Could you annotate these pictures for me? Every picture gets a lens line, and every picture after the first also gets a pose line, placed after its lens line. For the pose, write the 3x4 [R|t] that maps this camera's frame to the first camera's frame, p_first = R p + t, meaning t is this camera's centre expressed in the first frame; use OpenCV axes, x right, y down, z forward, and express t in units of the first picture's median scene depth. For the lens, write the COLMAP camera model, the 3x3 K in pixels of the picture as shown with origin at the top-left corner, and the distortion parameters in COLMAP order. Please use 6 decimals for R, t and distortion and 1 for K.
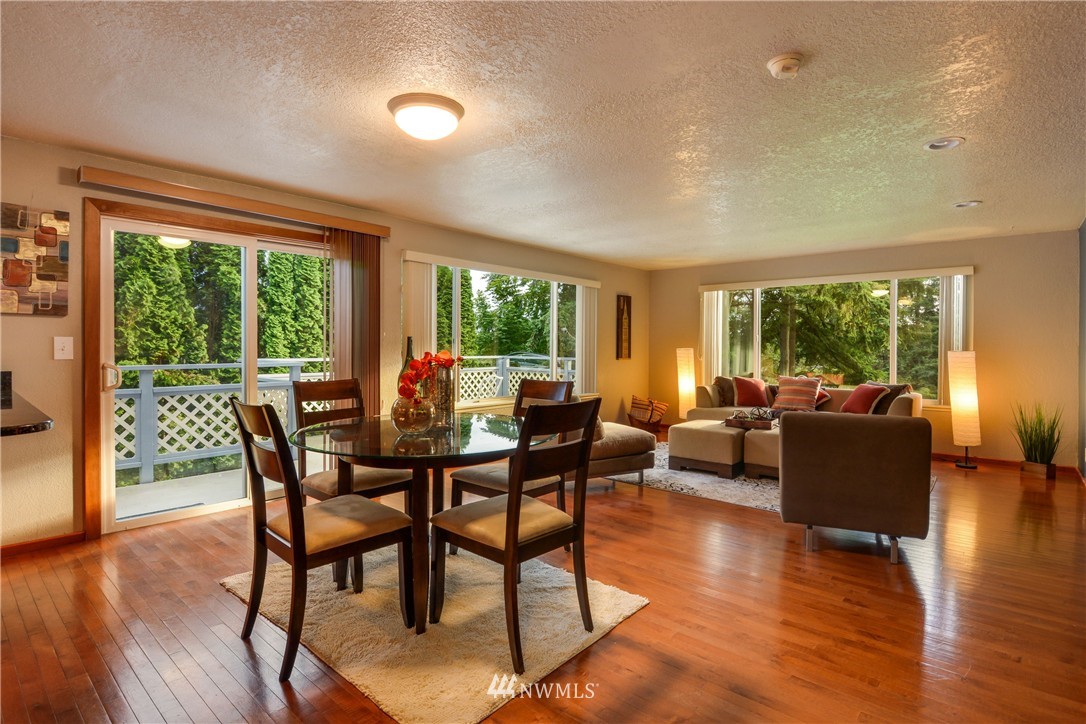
lens RADIAL K [[546.4, 0, 549.6], [0, 546.4, 352.2], [0, 0, 1]] dist [-0.023803, -0.000675]
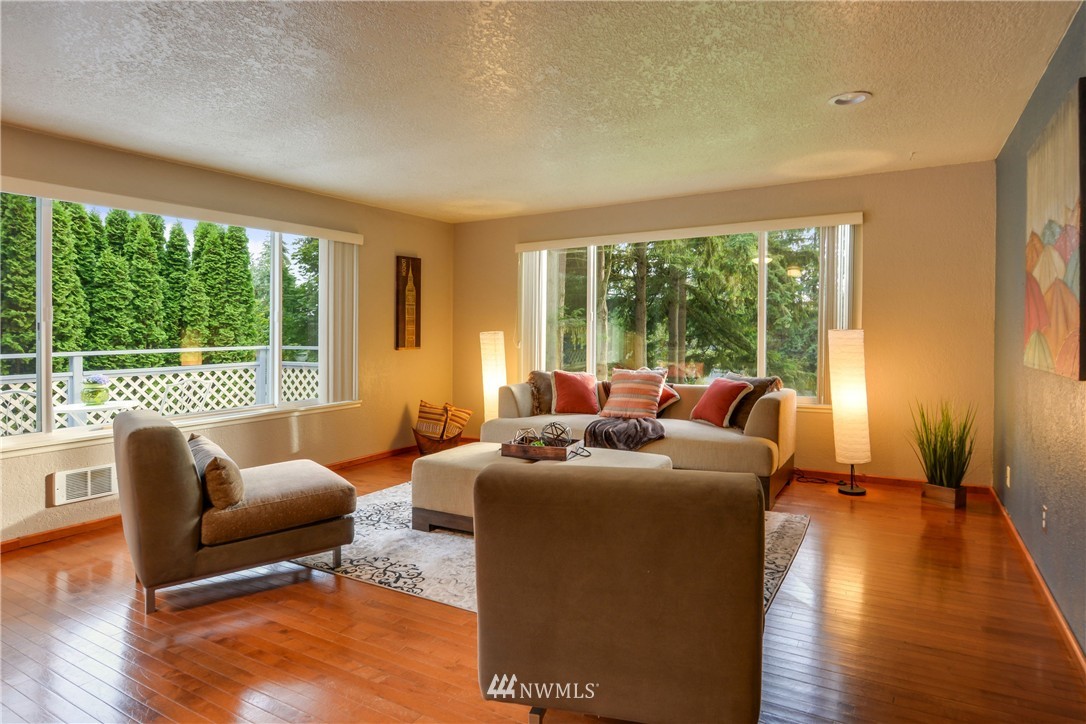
lens RADIAL K [[628.3, 0, 536.6], [0, 628.3, 360.7], [0, 0, 1]] dist [-0.003948, -0.001348]
pose [[0.983476, -0.024786, 0.179333, 0.161439], [0.017815, 0.999026, 0.040381, -0.001382], [-0.180159, -0.036519, 0.982959, 0.194842]]
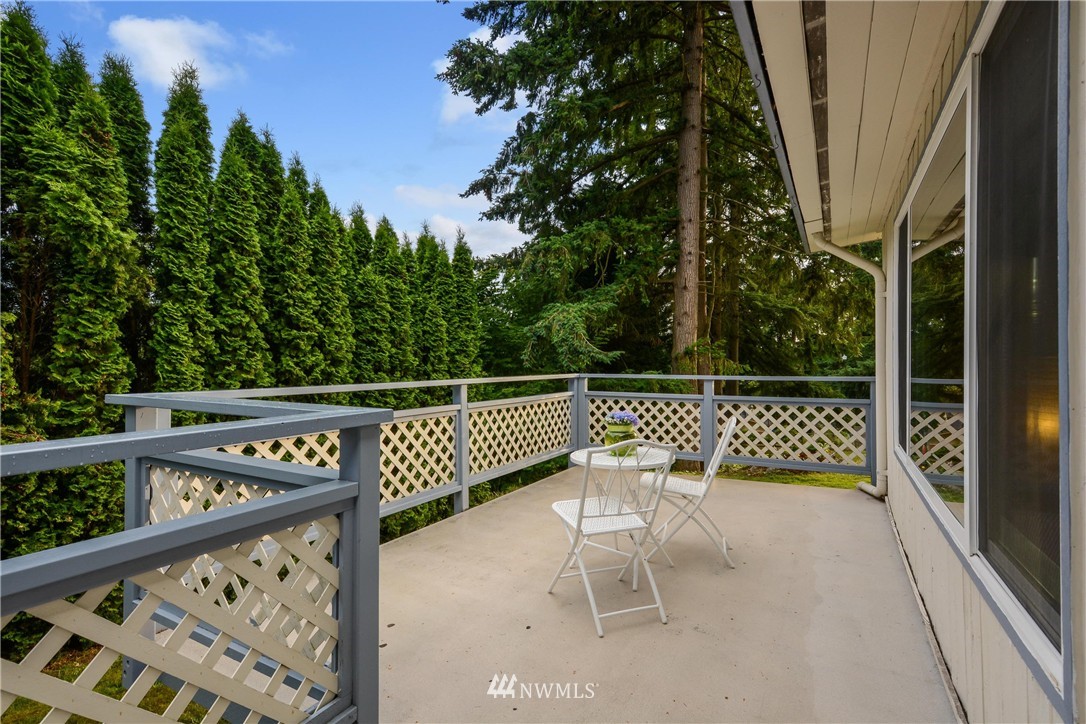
lens RADIAL K [[537.8, 0, 547.2], [0, 537.8, 359.6], [0, 0, 1]] dist [0.020501, -0.006896]
pose [[0.978840, -0.007206, 0.204501, -0.376687], [0.010534, 0.999829, -0.015190, -0.000692], [-0.204357, 0.017023, 0.978748, 0.600726]]
